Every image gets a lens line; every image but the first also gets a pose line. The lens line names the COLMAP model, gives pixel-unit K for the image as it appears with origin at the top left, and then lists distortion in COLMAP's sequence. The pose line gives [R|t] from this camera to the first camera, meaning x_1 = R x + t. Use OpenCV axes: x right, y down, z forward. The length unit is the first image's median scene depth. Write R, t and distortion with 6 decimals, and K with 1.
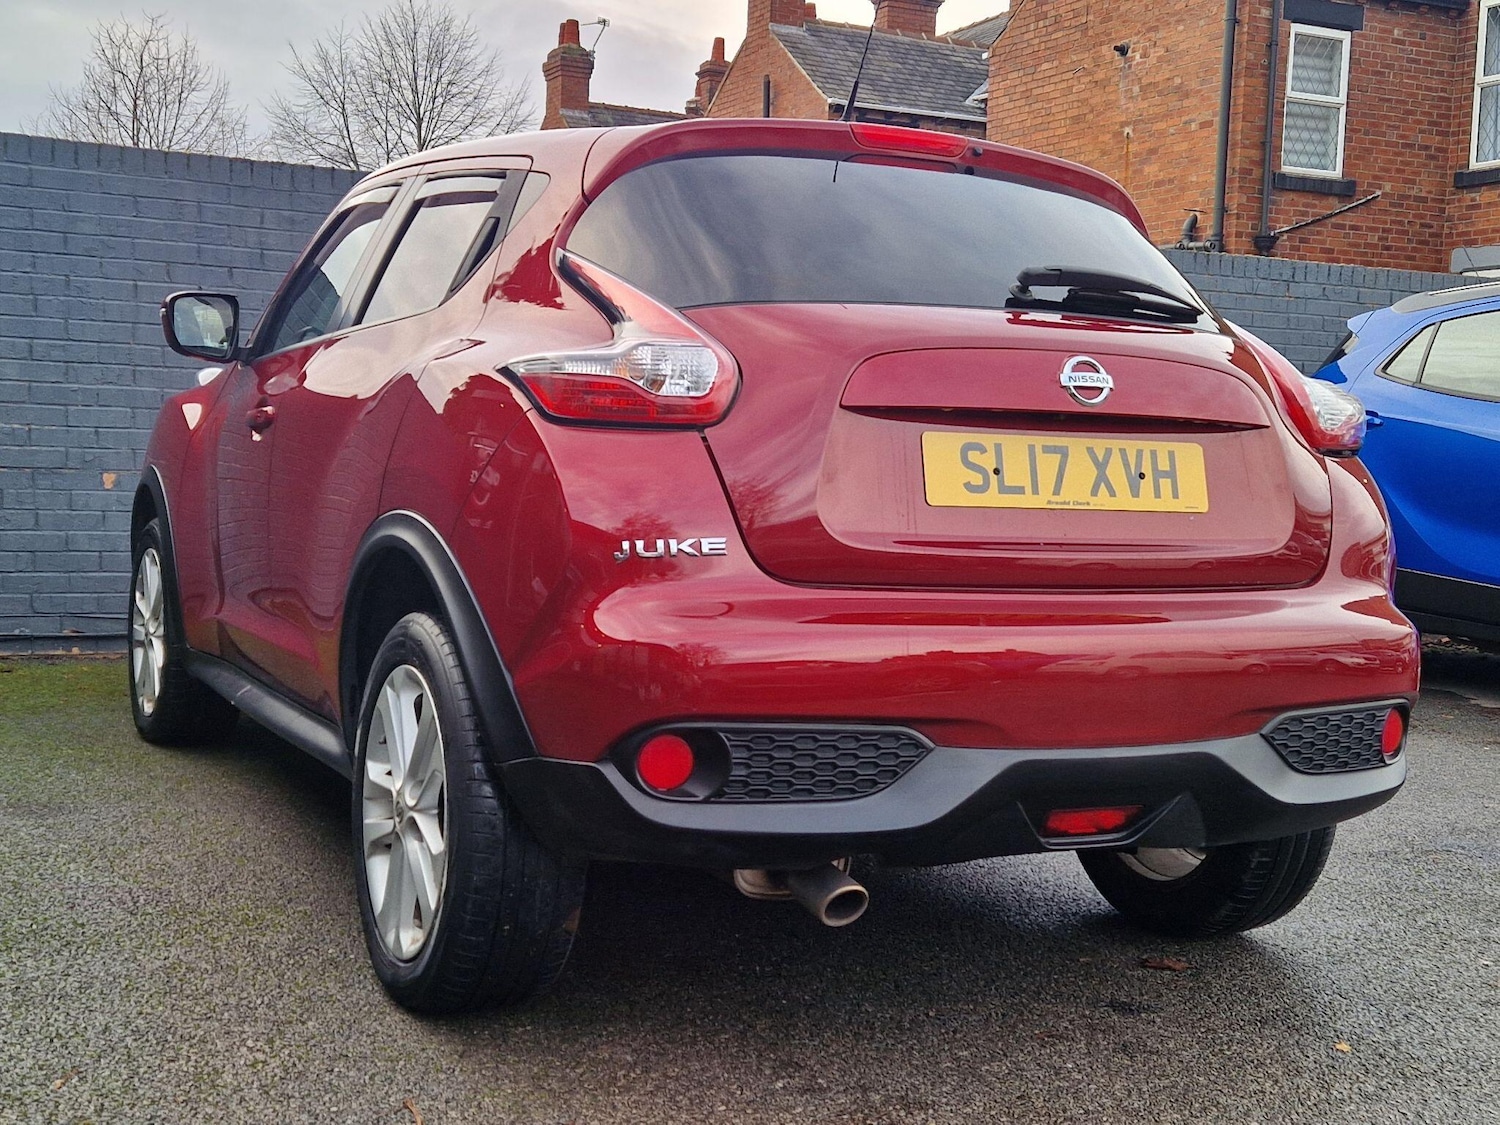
lens RADIAL K [[1816.9, 0, 763.4], [0, 1816.9, 539.8], [0, 0, 1]] dist [0.070255, 0.000000]
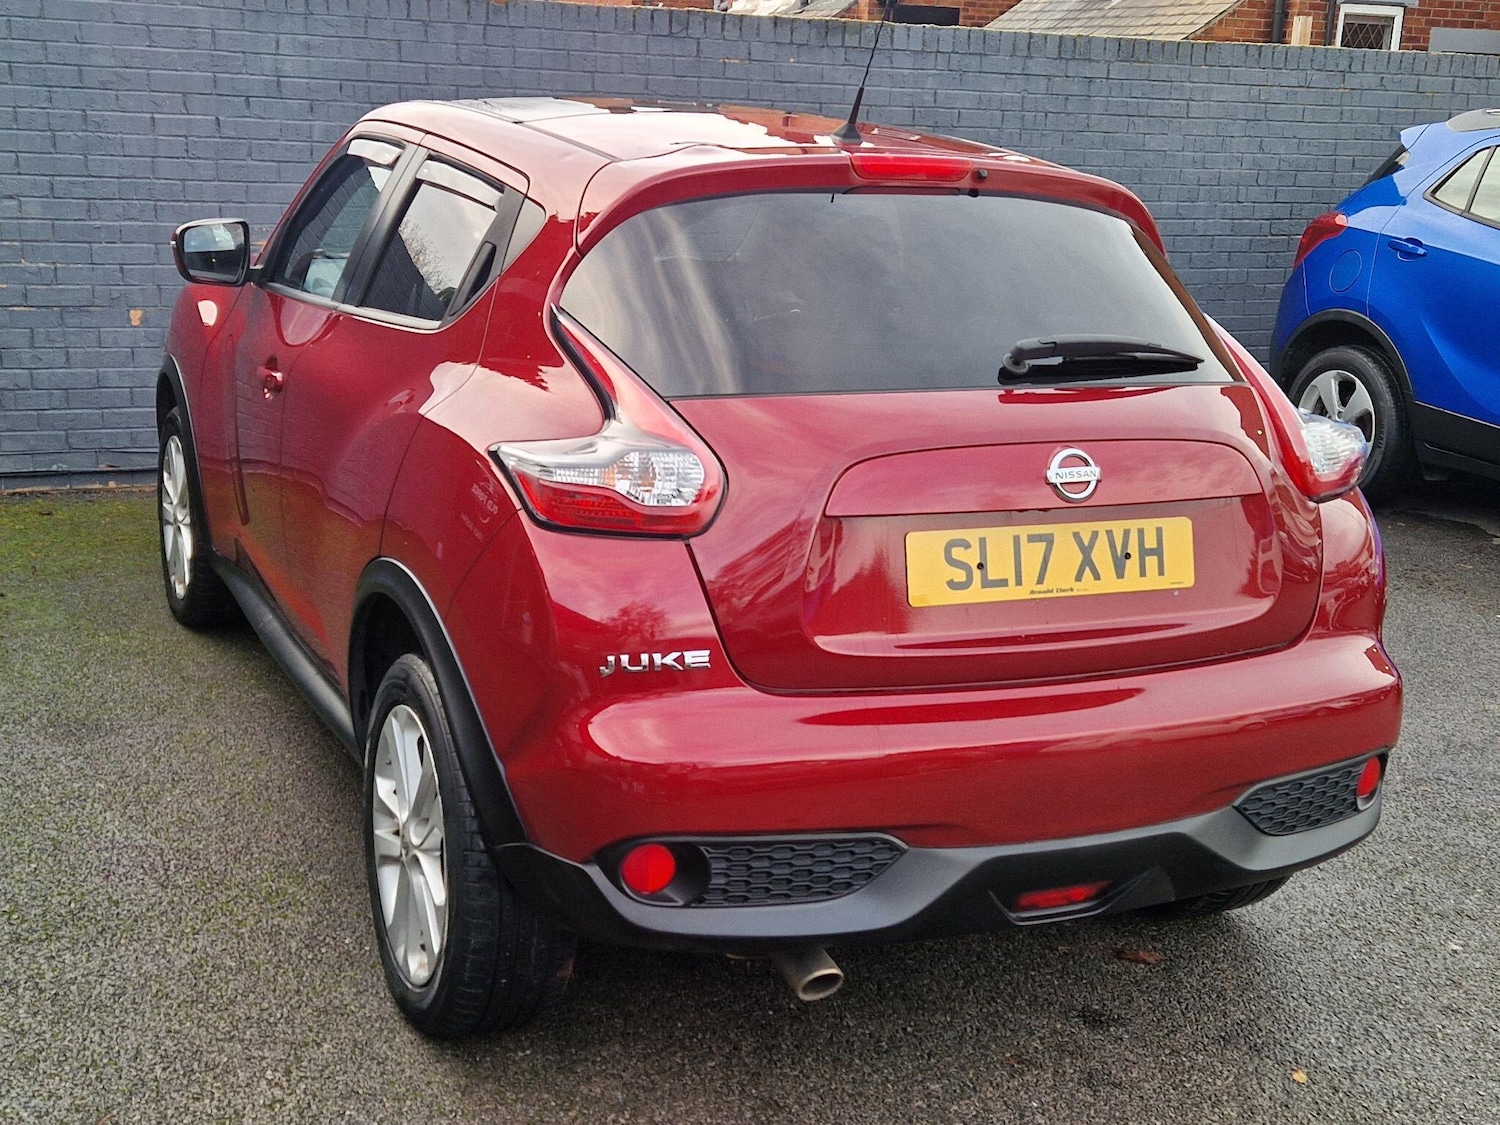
lens RADIAL K [[1816.9, 0, 734.2], [0, 1816.9, 535.6], [0, 0, 1]] dist [0.070255, 0.000000]
pose [[0.999198, 0.015130, -0.037085, 0.026086], [-0.008814, 0.986270, 0.164907, -0.199709], [0.039071, -0.164448, 0.985612, 0.000416]]
